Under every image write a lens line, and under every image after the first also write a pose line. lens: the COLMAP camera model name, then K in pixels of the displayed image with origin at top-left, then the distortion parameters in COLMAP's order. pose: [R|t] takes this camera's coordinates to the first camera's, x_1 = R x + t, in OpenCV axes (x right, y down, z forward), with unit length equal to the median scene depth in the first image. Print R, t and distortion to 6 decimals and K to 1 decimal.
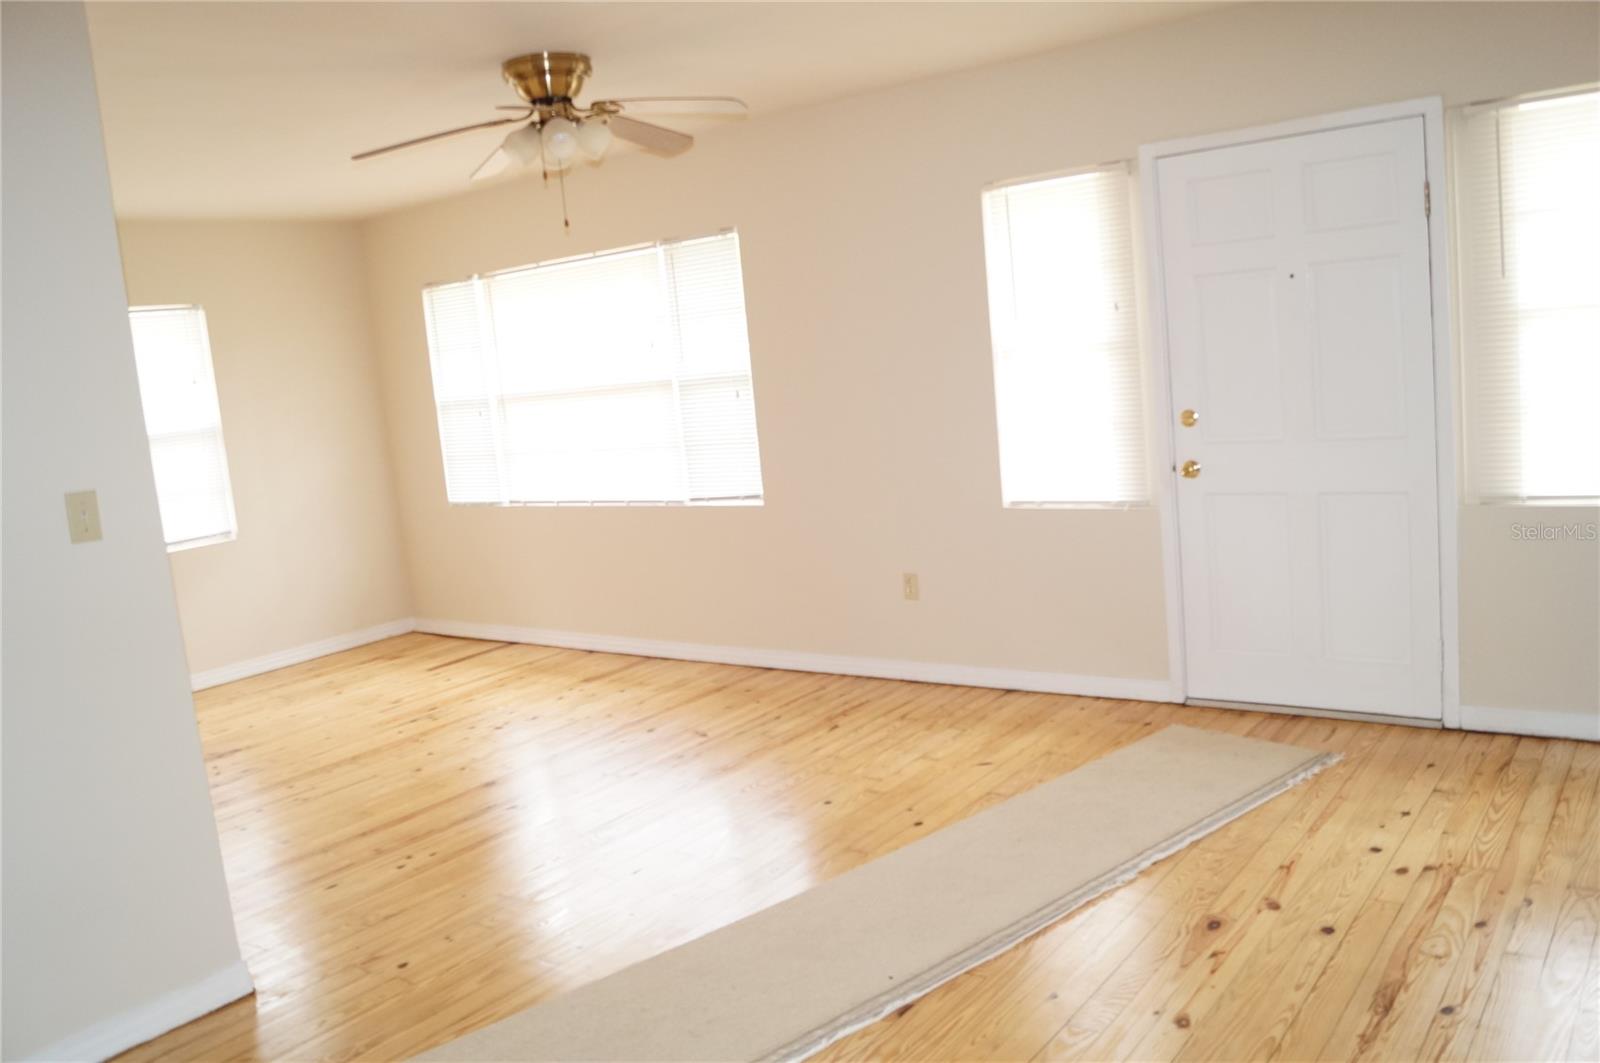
lens RADIAL K [[1262.4, 0, 811.0], [0, 1262.4, 536.4], [0, 0, 1]] dist [-0.083634, 0.010726]
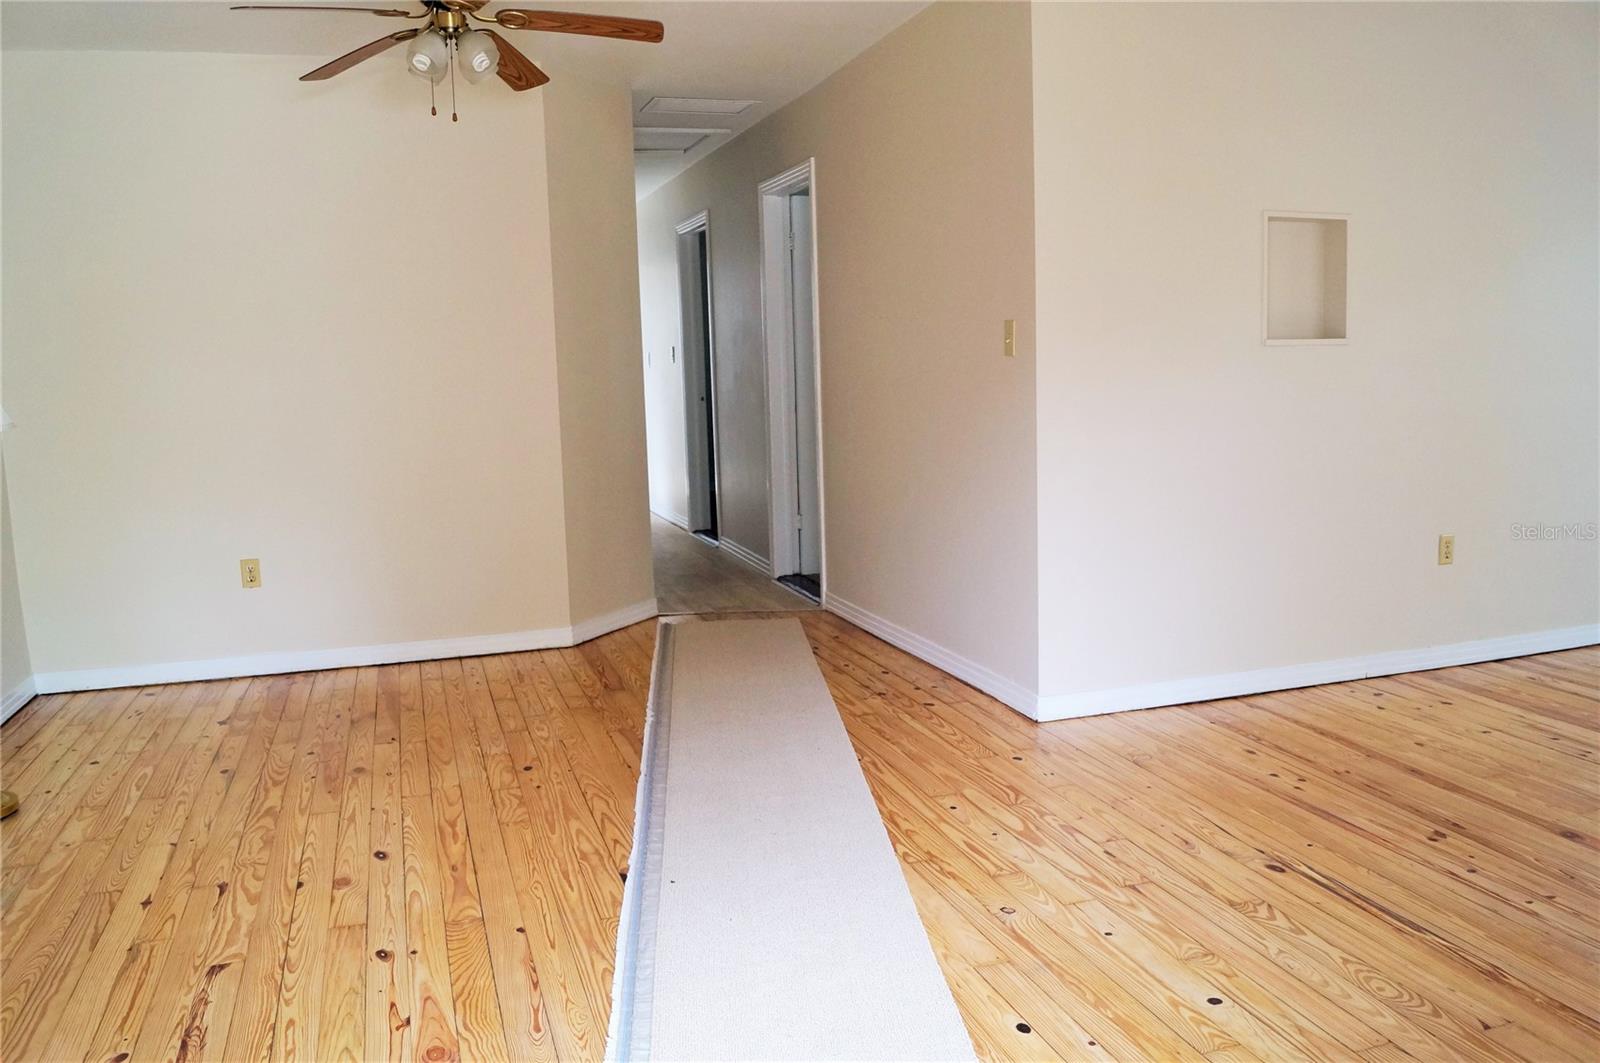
lens RADIAL K [[1262.3, 0, 800.0], [0, 1262.3, 531.5], [0, 0, 1]] dist [-0.086189, 0.010864]
pose [[-0.567785, 0.225777, -0.791609, 0.454155], [-0.037216, 0.953627, 0.298680, -0.136300], [0.822335, 0.199047, -0.533053, 0.959130]]
